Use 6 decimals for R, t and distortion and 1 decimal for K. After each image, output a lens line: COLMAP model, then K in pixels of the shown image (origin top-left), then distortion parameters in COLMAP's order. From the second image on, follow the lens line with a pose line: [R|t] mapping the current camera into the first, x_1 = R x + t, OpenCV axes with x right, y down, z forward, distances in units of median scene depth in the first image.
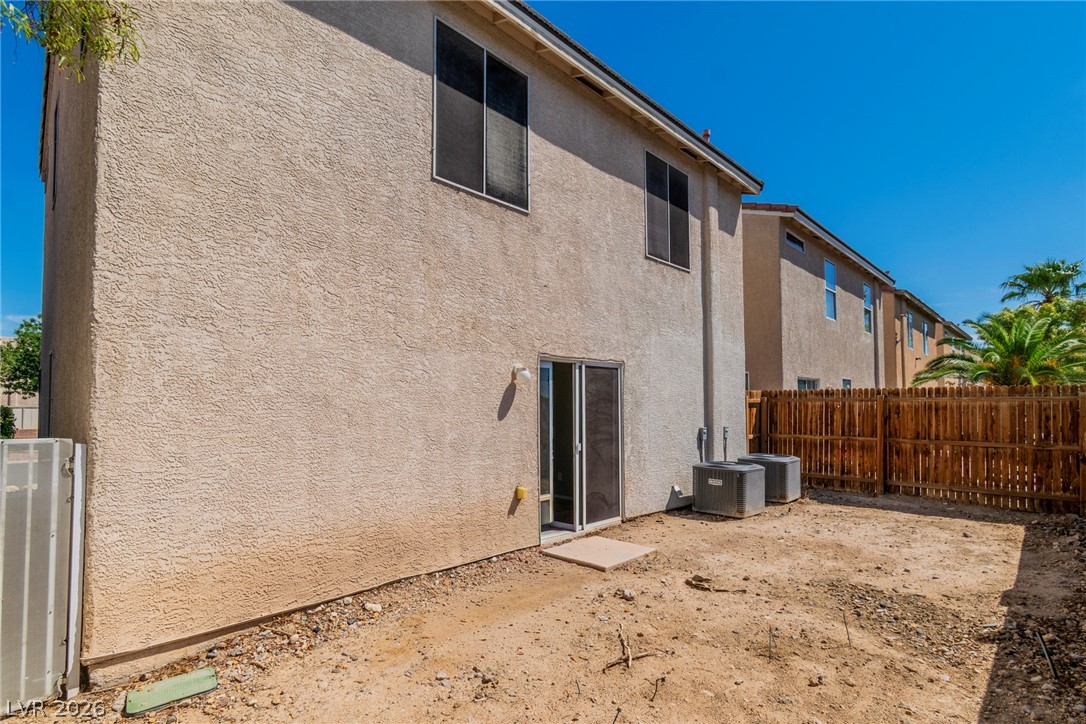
lens RADIAL K [[517.1, 0, 547.4], [0, 517.1, 390.4], [0, 0, 1]] dist [0.002453, -0.002629]
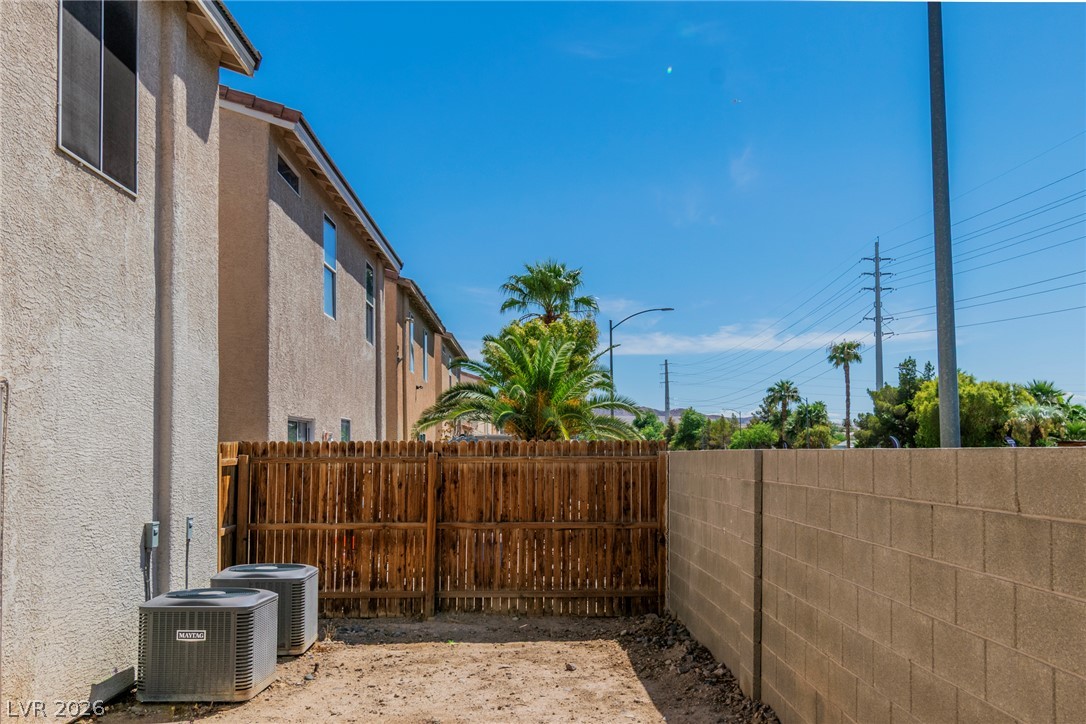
lens RADIAL K [[970.0, 0, 543.0], [0, 970.0, 396.3], [0, 0, 1]] dist [0.001267, -0.002295]
pose [[0.705425, 0.037792, 0.707777, -0.086827], [-0.015083, 0.999152, -0.038317, -0.016525], [-0.708624, 0.016354, 0.705396, 0.099592]]
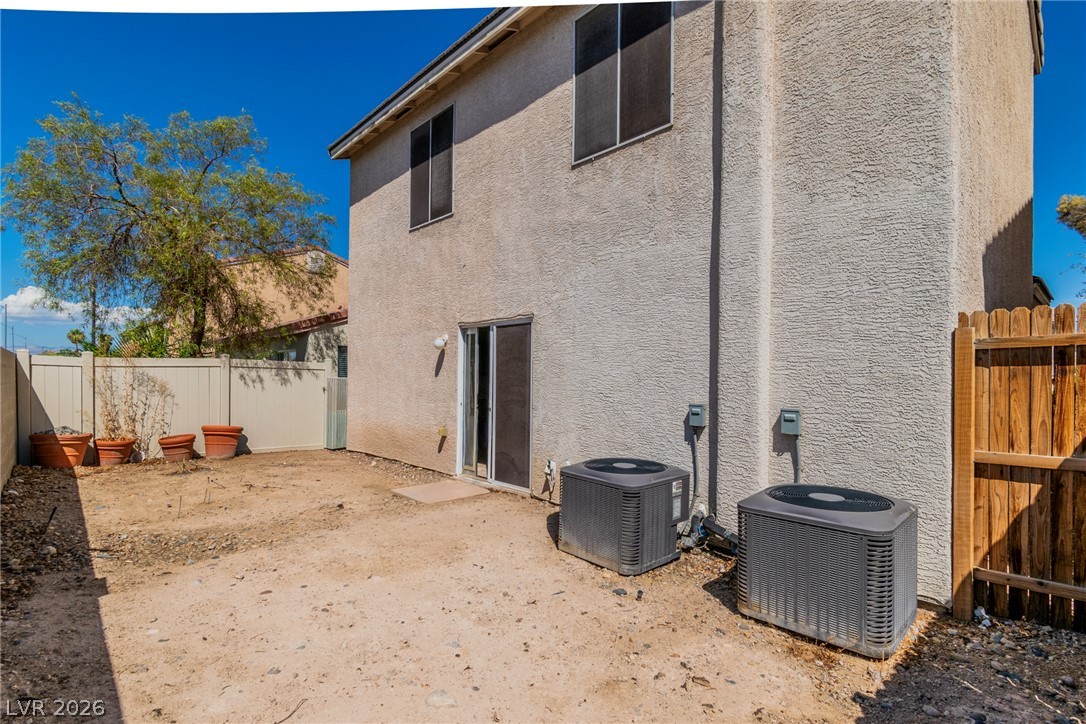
lens RADIAL K [[517.1, 0, 542.1], [0, 517.1, 372.9], [0, 0, 1]] dist [0.002453, -0.002629]
pose [[-0.036476, -0.002771, -0.999331, 0.828125], [0.026314, 0.999647, -0.003733, 0.038333], [0.998988, -0.026433, -0.036390, 0.854193]]
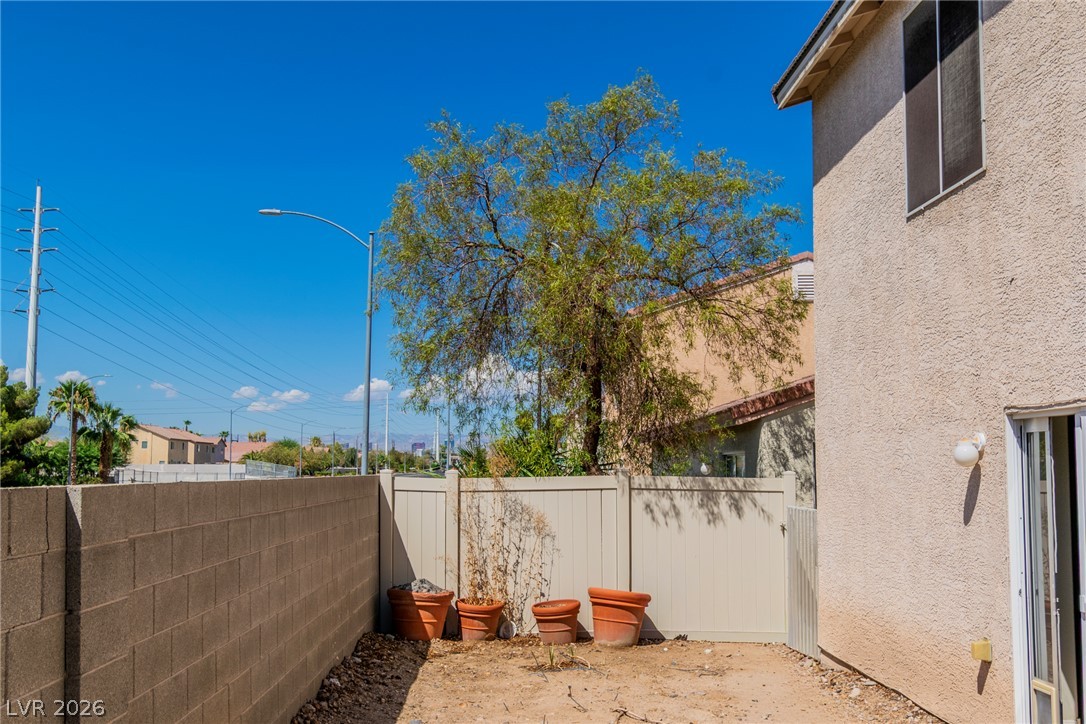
lens RADIAL K [[970.0, 0, 544.5], [0, 970.0, 392.5], [0, 0, 1]] dist [0.001267, -0.002295]
pose [[-0.682520, -0.054916, -0.728800, 0.735151], [0.026901, 0.994610, -0.100138, 0.001154], [0.730371, -0.087952, -0.677364, 0.923147]]
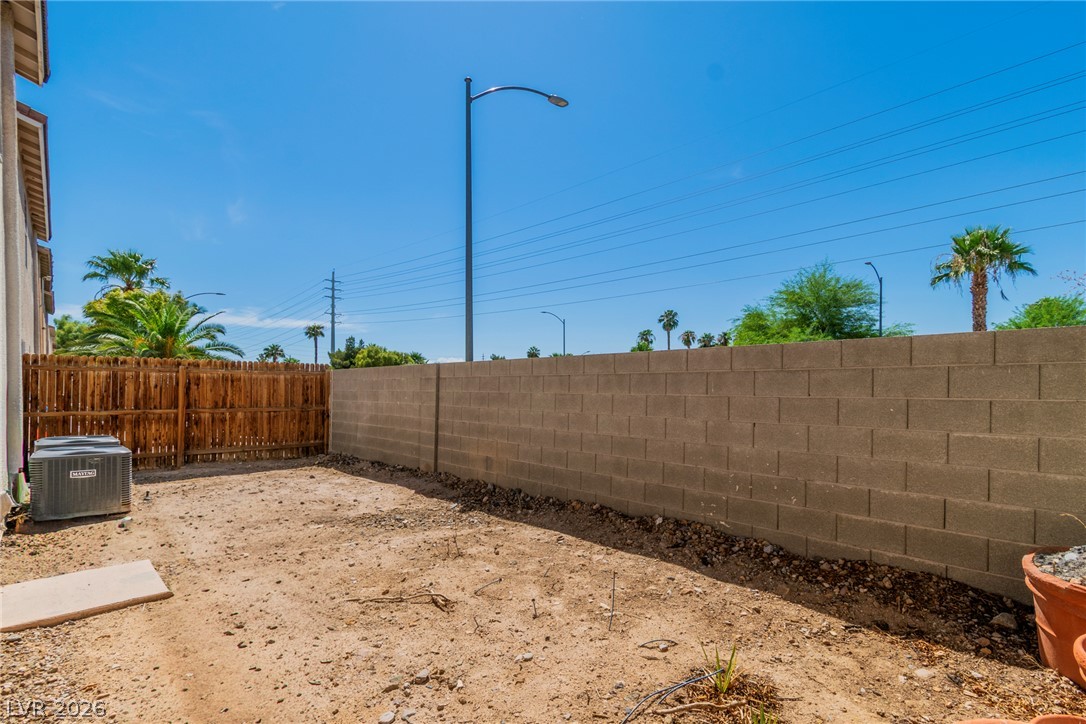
lens RADIAL K [[517.1, 0, 544.1], [0, 517.1, 390.7], [0, 0, 1]] dist [0.002453, -0.002629]
pose [[0.049973, -0.005237, 0.998737, -0.332333], [-0.033354, 0.999420, 0.006909, 0.028005], [-0.998193, -0.033657, 0.049769, 0.274322]]
